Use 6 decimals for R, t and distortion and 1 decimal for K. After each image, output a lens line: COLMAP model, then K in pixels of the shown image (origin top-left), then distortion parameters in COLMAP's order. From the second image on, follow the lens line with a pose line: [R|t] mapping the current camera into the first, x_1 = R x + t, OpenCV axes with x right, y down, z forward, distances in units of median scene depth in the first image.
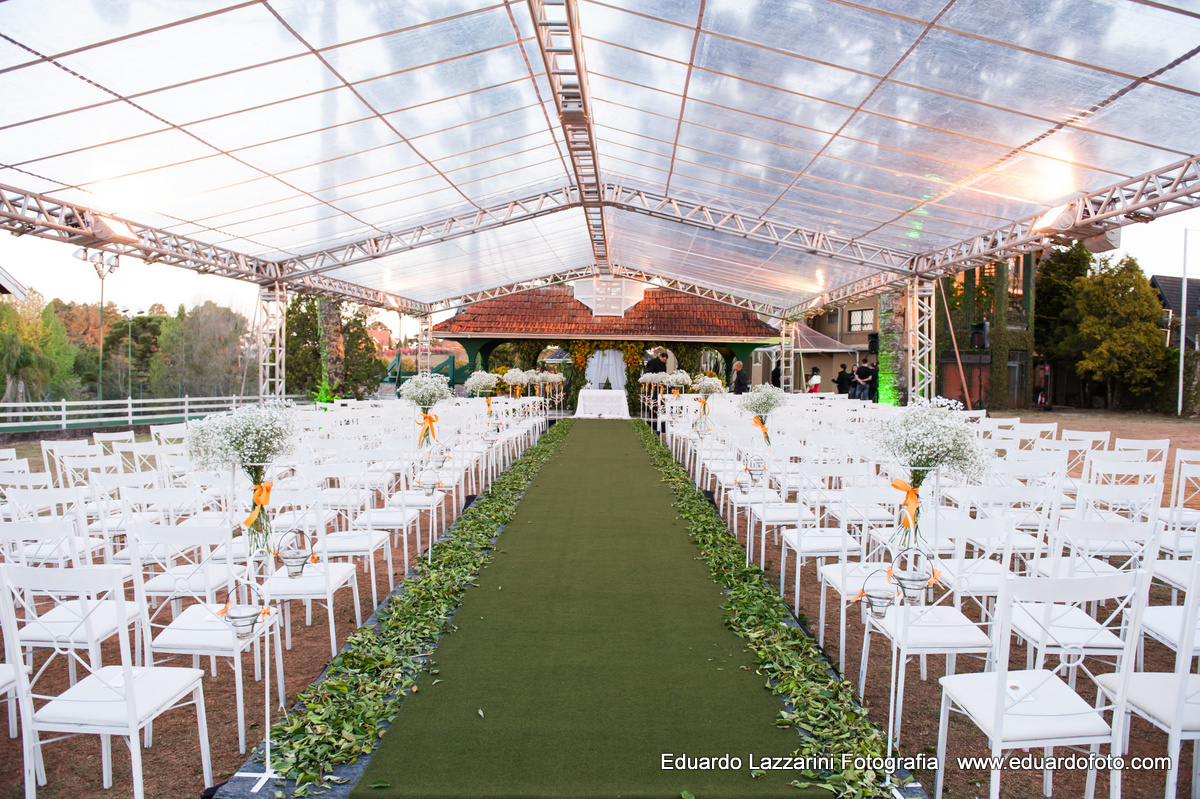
lens RADIAL K [[851.2, 0, 601.6], [0, 851.2, 399.3], [0, 0, 1]] dist [-0.052487, -0.001753]
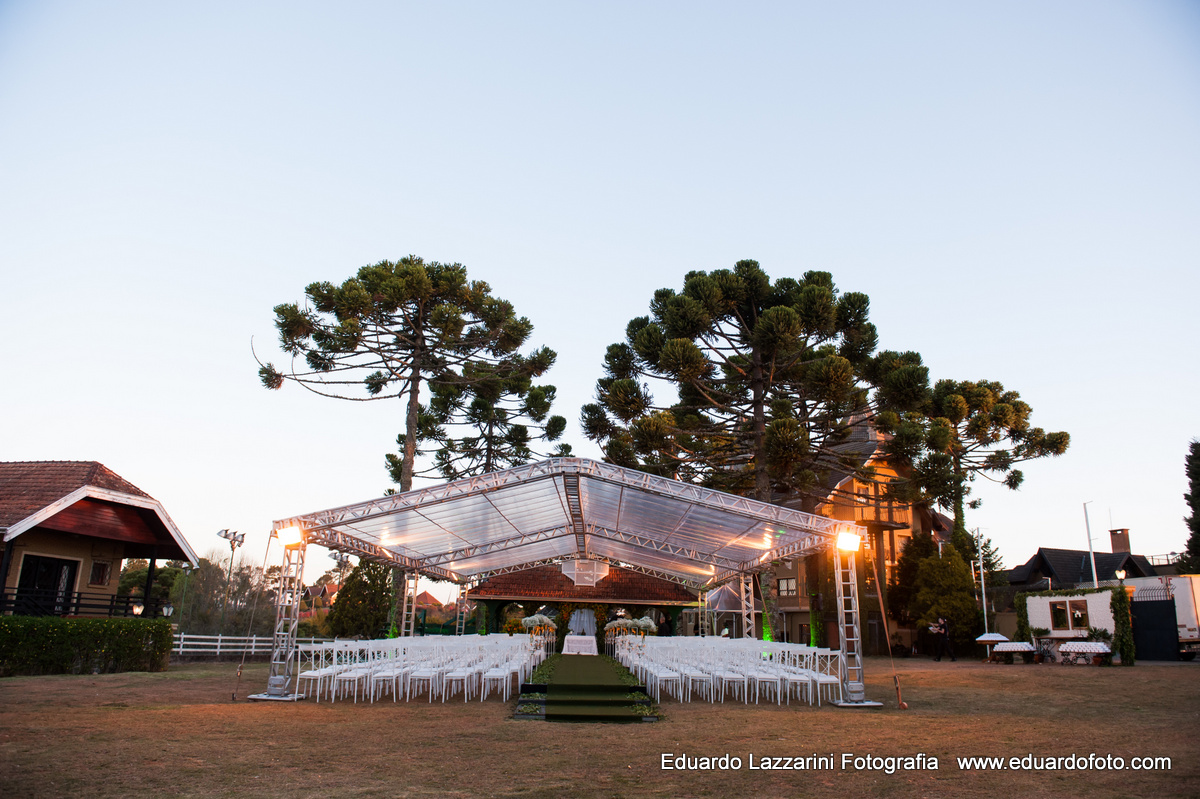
lens RADIAL K [[851.2, 0, 603.2], [0, 851.2, 402.7], [0, 0, 1]] dist [-0.052487, -0.001753]
pose [[0.999286, 0.021802, 0.030868, -0.012950], [-0.011801, 0.955987, -0.293172, 0.032259], [-0.035901, 0.292598, 0.955561, -0.537270]]
